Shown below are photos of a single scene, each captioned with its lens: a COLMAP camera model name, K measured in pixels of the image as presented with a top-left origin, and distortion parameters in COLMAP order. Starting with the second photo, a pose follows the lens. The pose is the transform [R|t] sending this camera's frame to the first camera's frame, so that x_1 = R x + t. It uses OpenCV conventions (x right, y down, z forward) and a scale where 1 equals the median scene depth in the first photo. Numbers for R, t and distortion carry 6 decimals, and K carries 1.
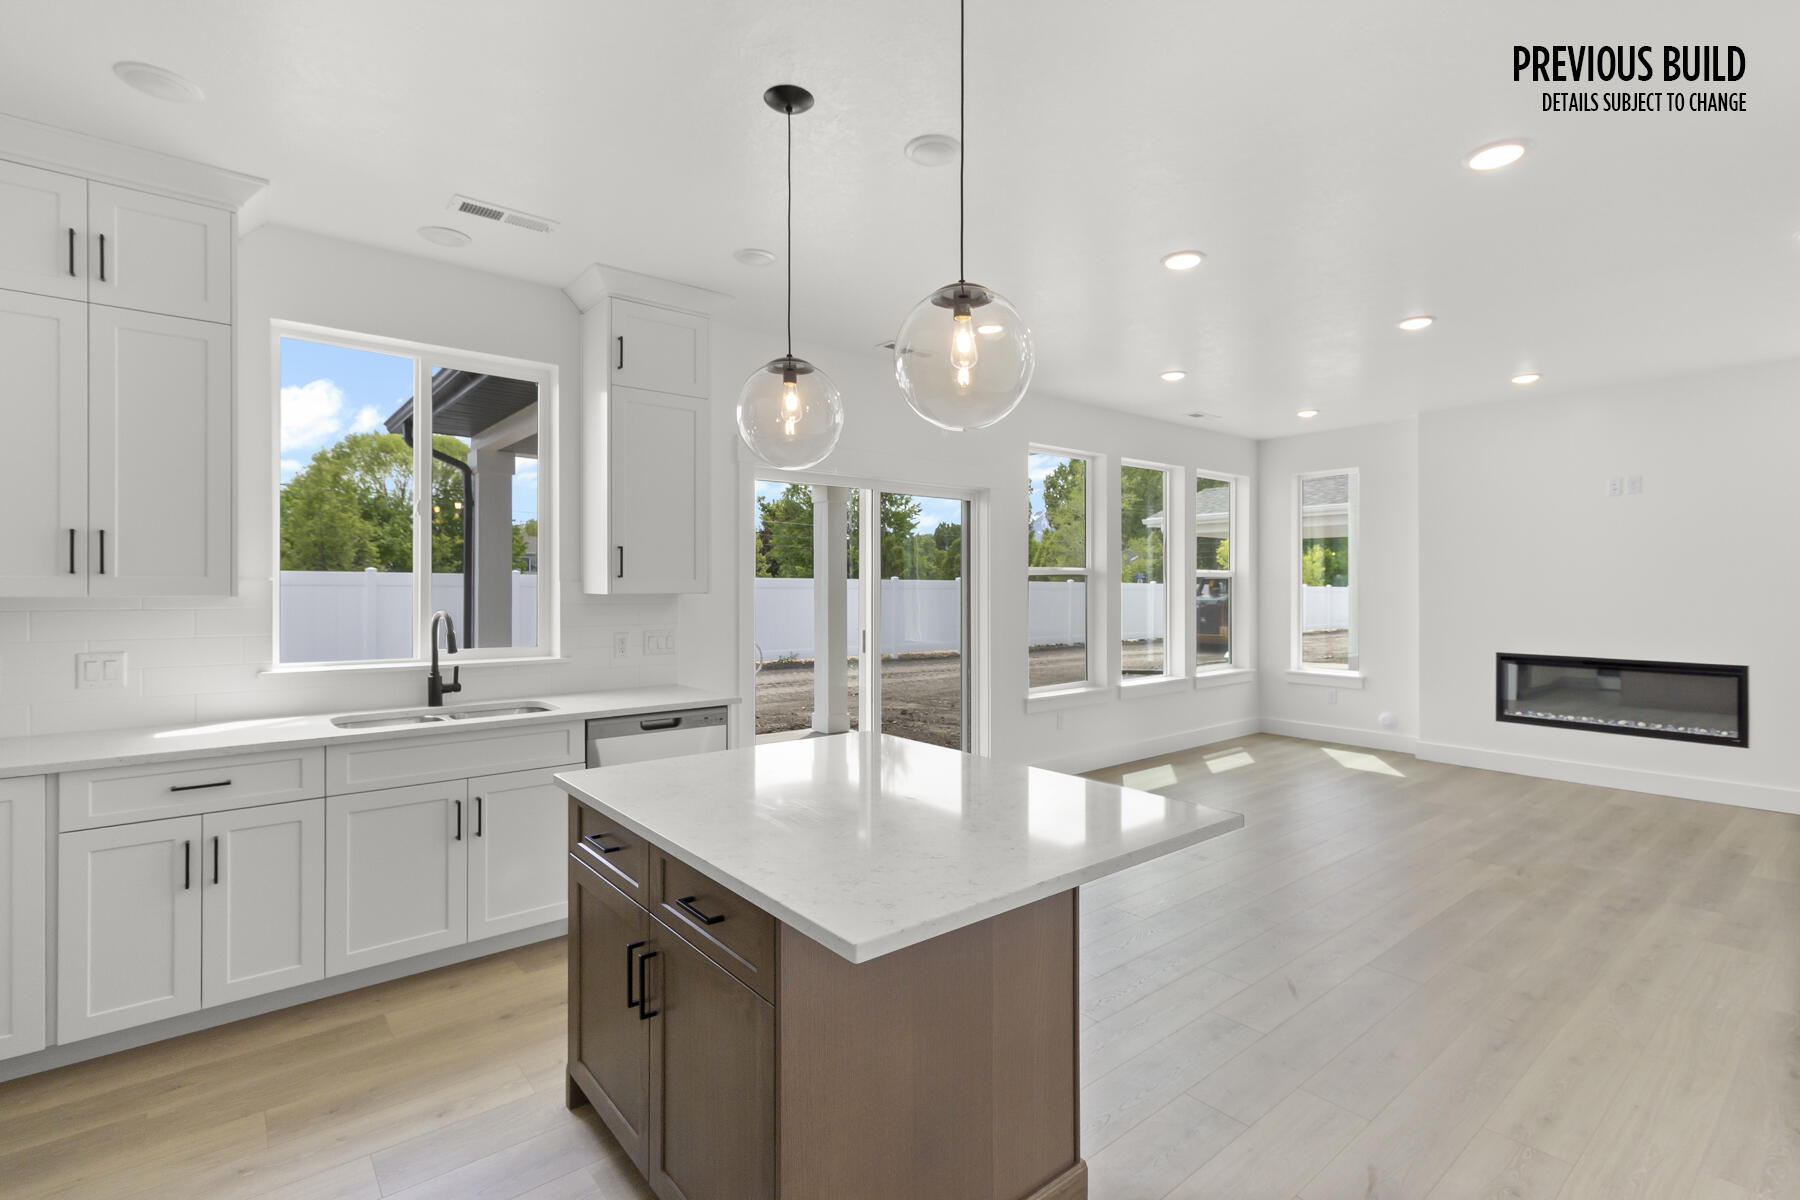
lens RADIAL K [[837.0, 0, 904.1], [0, 837.0, 587.3], [0, 0, 1]] dist [0.009377, -0.000767]
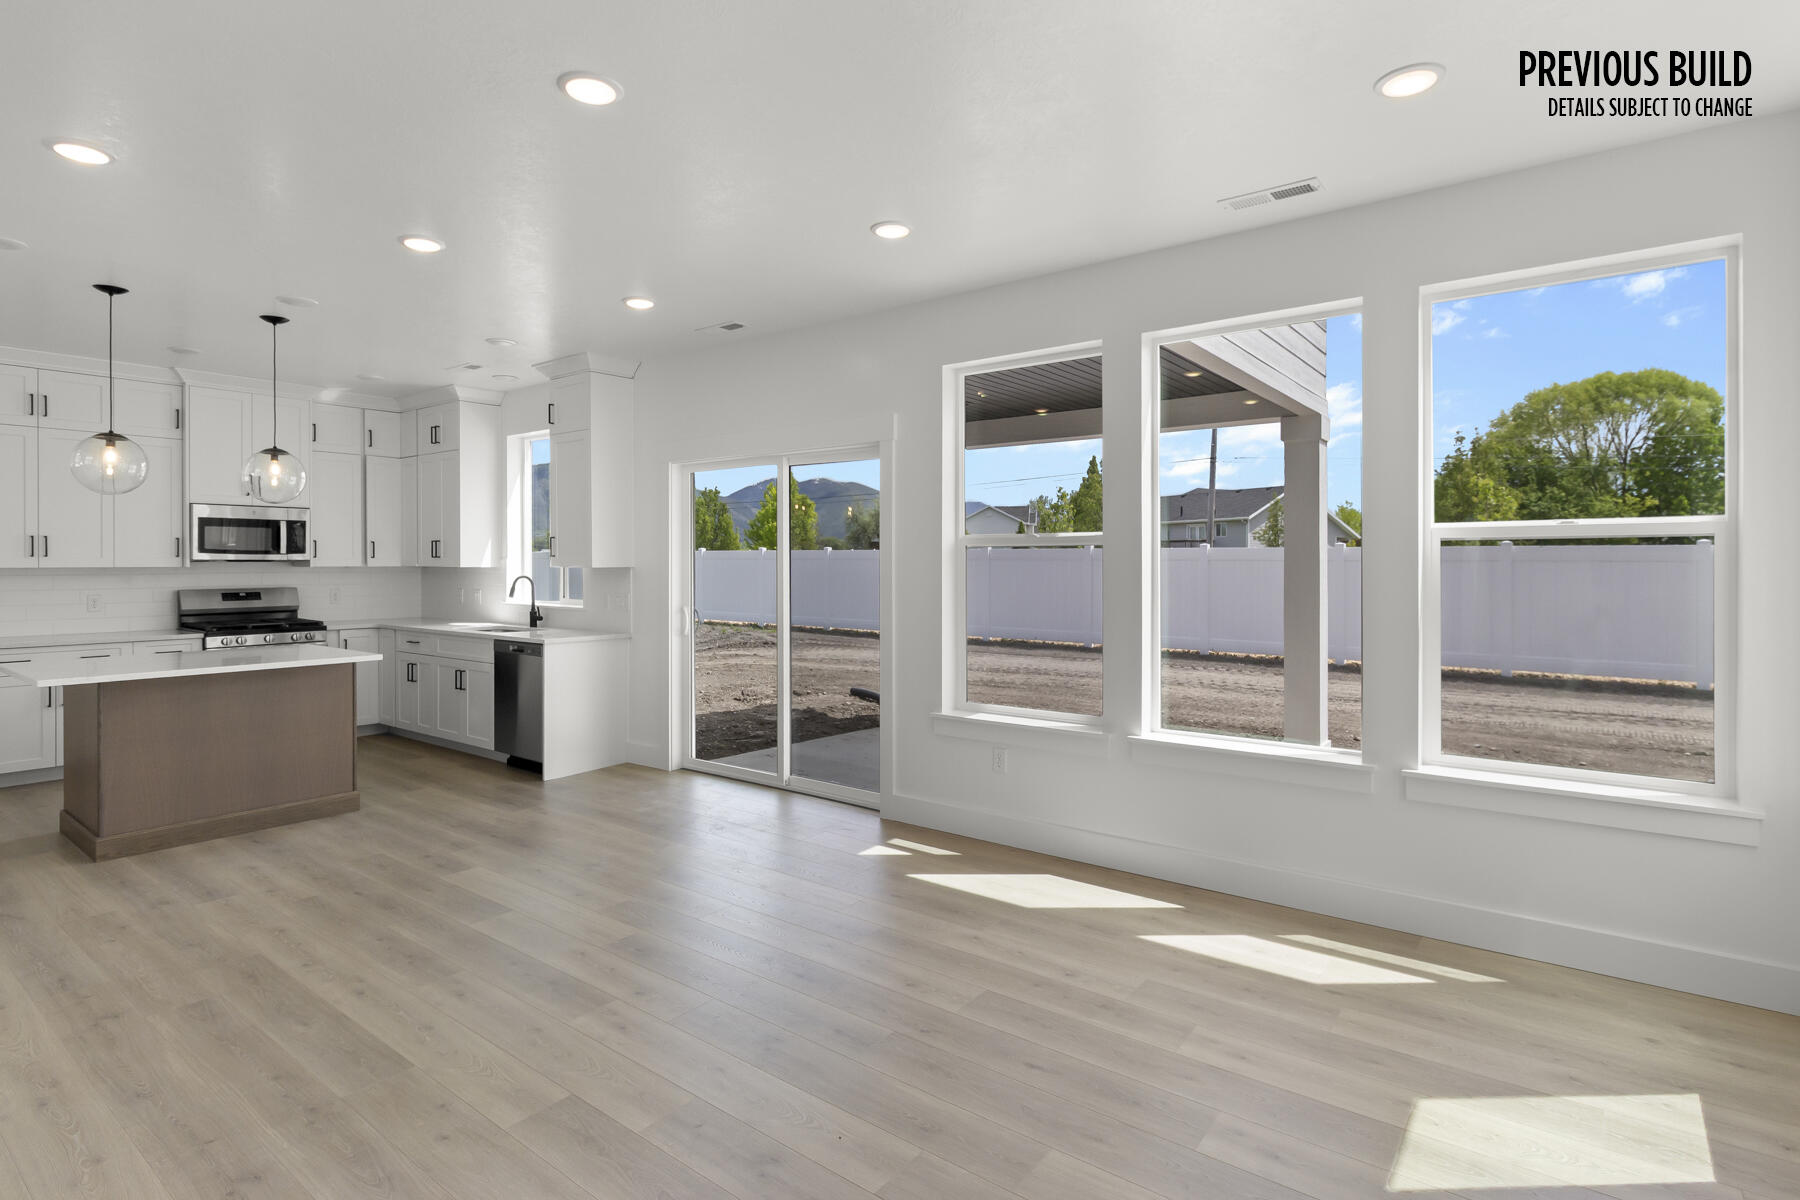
lens RADIAL K [[896.2, 0, 876.1], [0, 896.2, 562.9], [0, 0, 1]] dist [0.002560, -0.001741]
pose [[0.216364, 0.001488, -0.976312, 1.406386], [0.000959, 0.999998, 0.001736, -0.001132], [0.976312, -0.001312, 0.216362, 1.208782]]
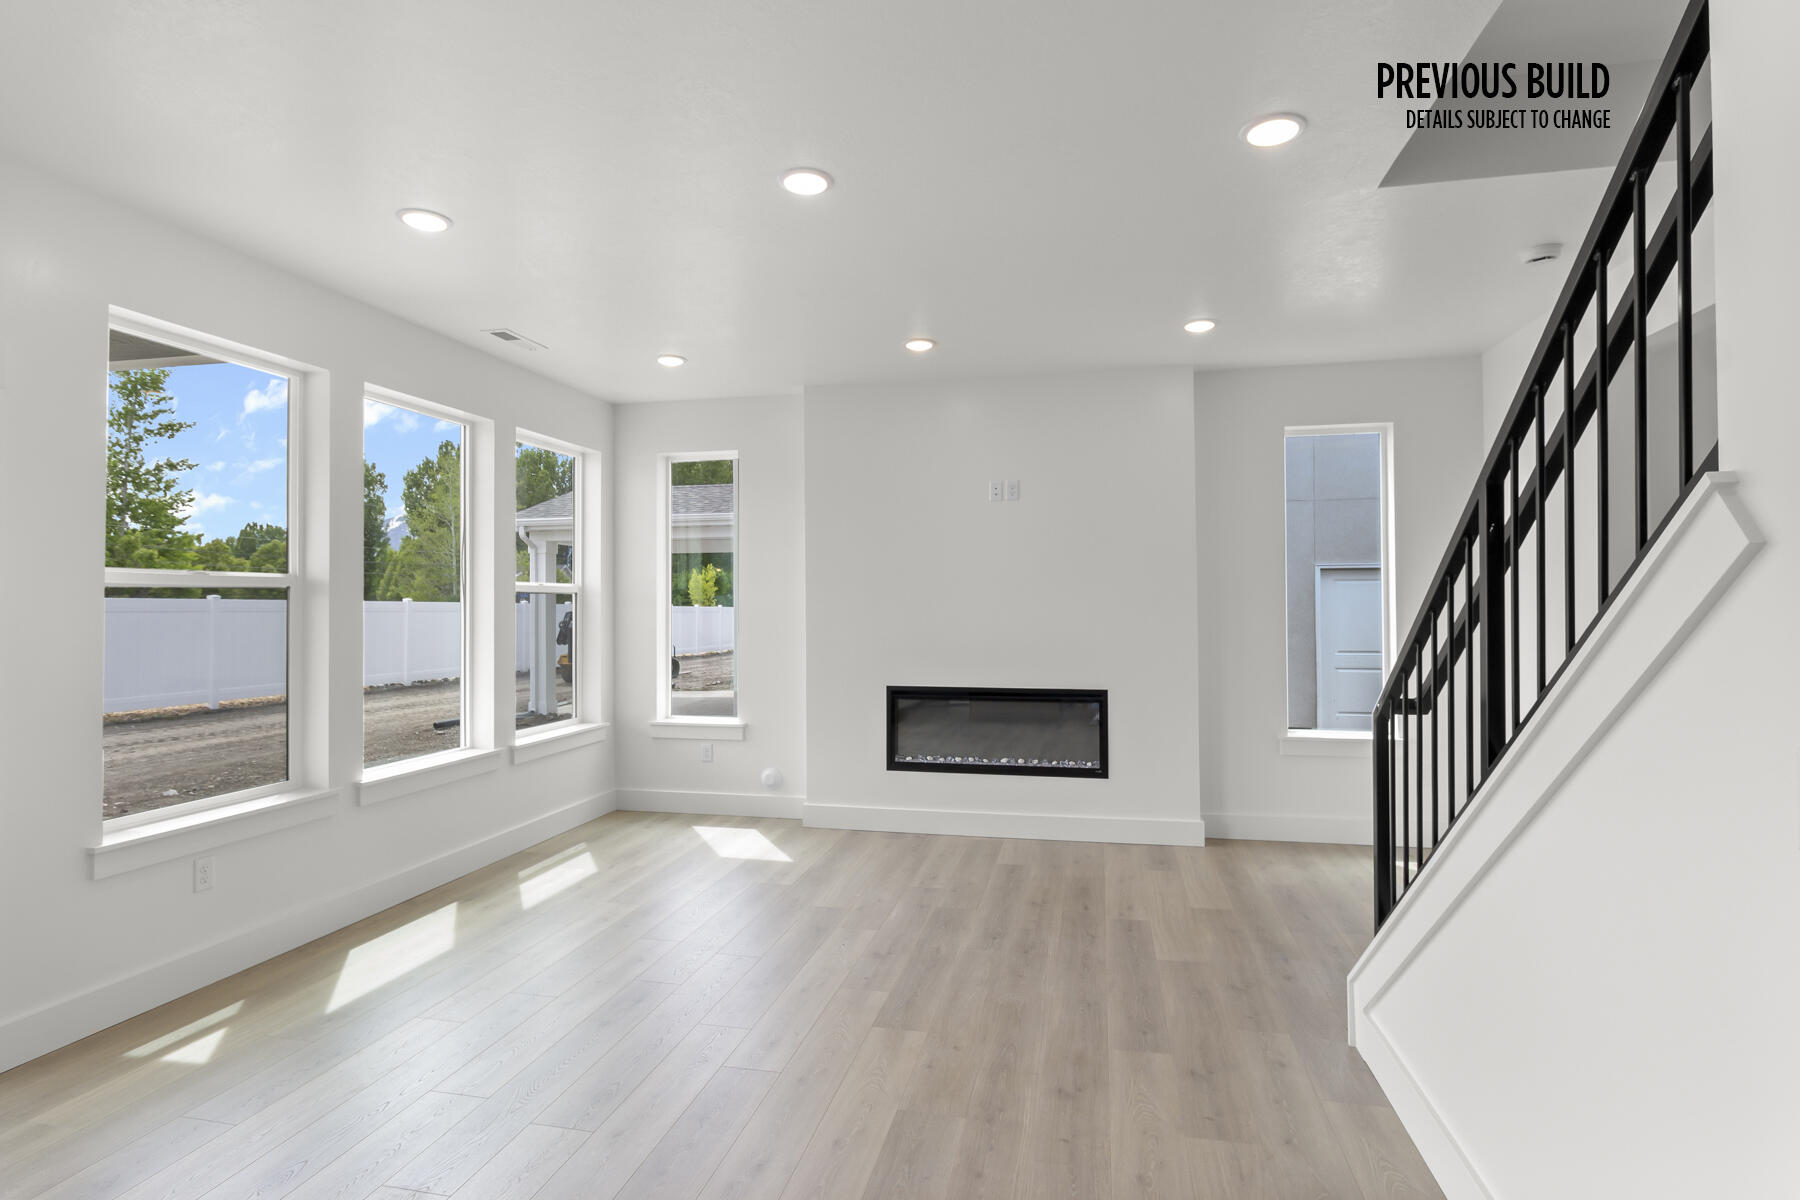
lens RADIAL K [[896.2, 0, 907.5], [0, 896.2, 594.7], [0, 0, 1]] dist [0.002560, -0.001741]
pose [[0.783027, 0.004497, 0.621972, 0.292523], [0.004566, 0.999905, -0.012978, -0.000148], [-0.621971, 0.013003, 0.782932, 0.500757]]
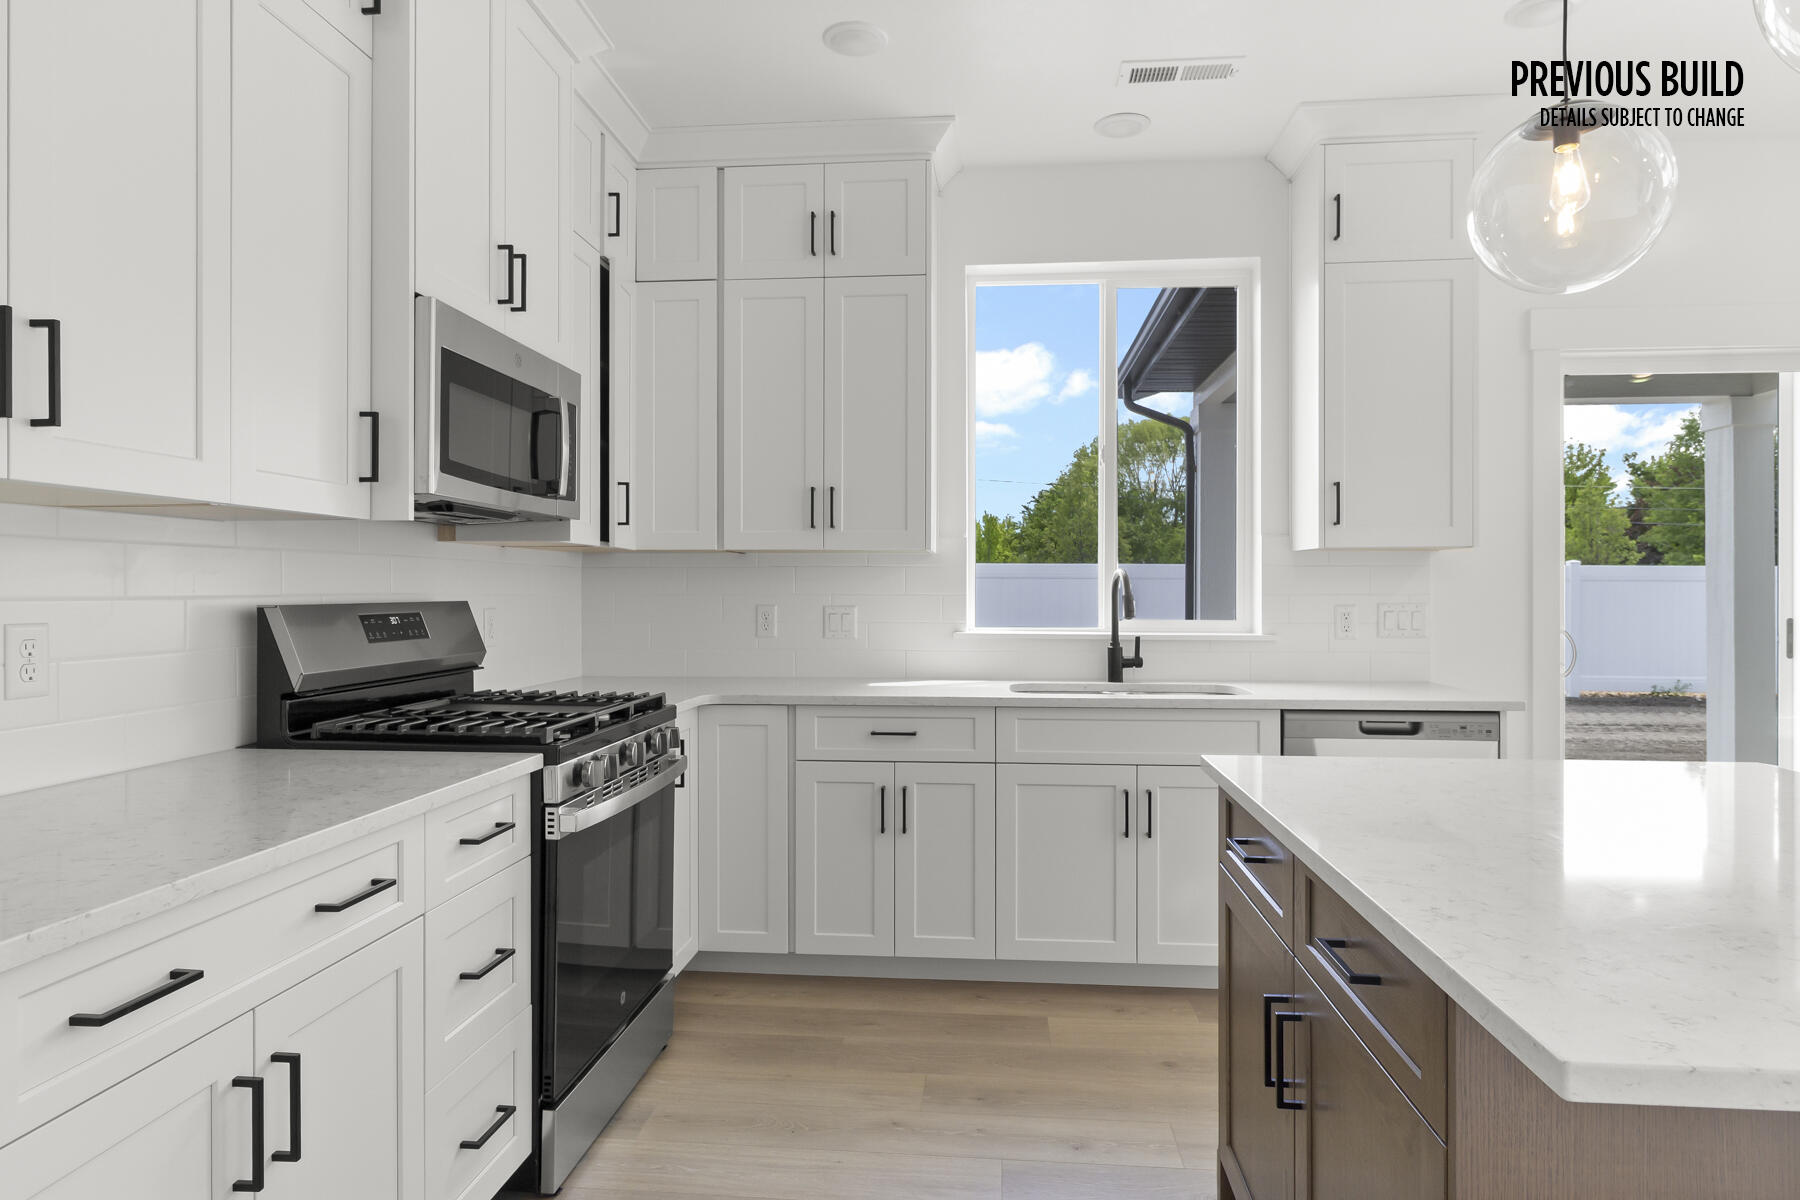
lens RADIAL K [[1041.3, 0, 900.8], [0, 1041.3, 589.3], [0, 0, 1]] dist [0.000488, -0.002980]
pose [[0.708655, -0.000298, -0.705555, 0.031608], [-0.001694, 0.999996, -0.002123, 0.046024], [0.705553, 0.002700, 0.708652, 0.087758]]
